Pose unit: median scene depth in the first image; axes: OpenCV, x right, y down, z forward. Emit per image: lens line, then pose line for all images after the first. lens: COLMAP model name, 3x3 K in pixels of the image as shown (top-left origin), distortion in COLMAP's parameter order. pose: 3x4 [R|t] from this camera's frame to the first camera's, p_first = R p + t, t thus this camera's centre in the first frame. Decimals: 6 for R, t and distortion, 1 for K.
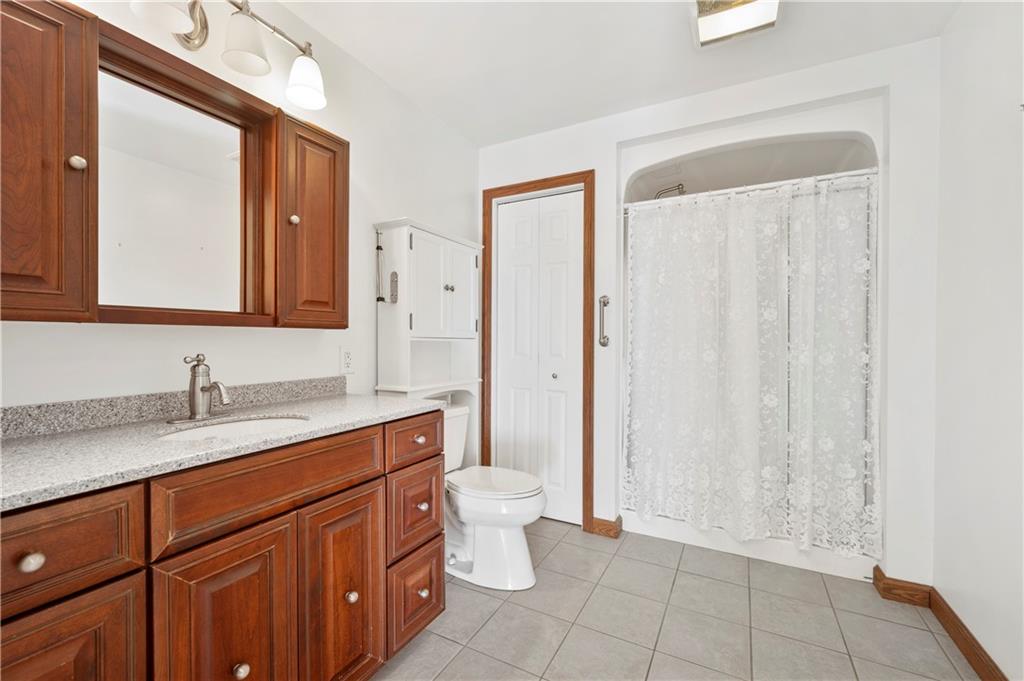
lens RADIAL K [[432.9, 0, 509.3], [0, 432.9, 342.1], [0, 0, 1]] dist [0.009340, -0.000171]
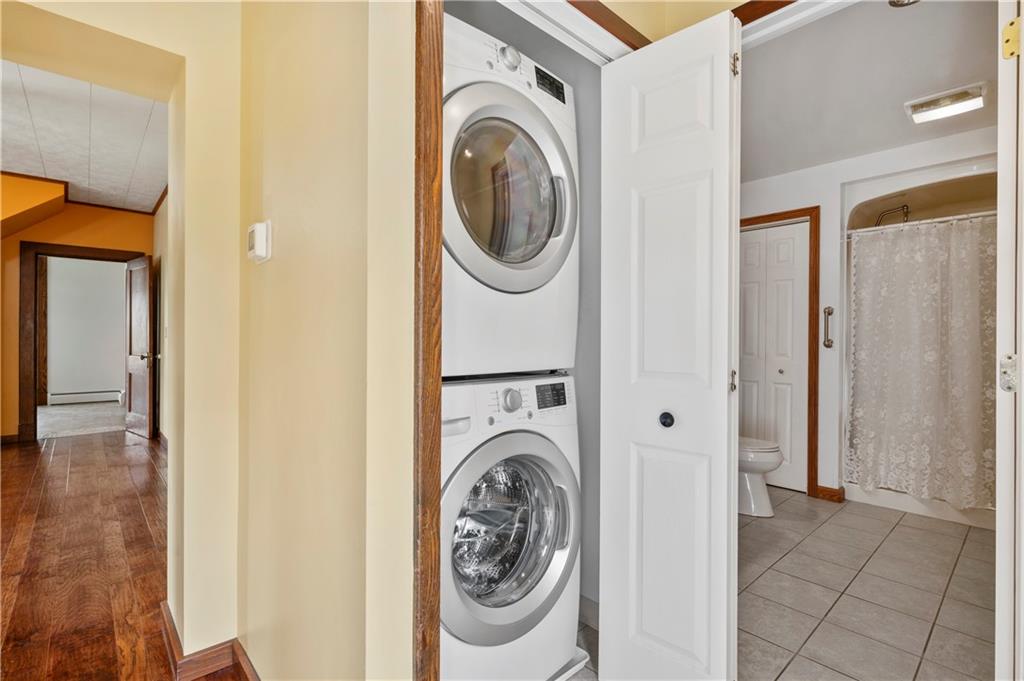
lens RADIAL K [[478.8, 0, 511.5], [0, 478.8, 341.0], [0, 0, 1]] dist [0.001610, 0.000800]
pose [[0.941800, 0.003694, -0.336155, -0.176948], [-0.005323, 0.999978, -0.003924, 0.001297], [0.336133, 0.005485, 0.941799, -0.606363]]
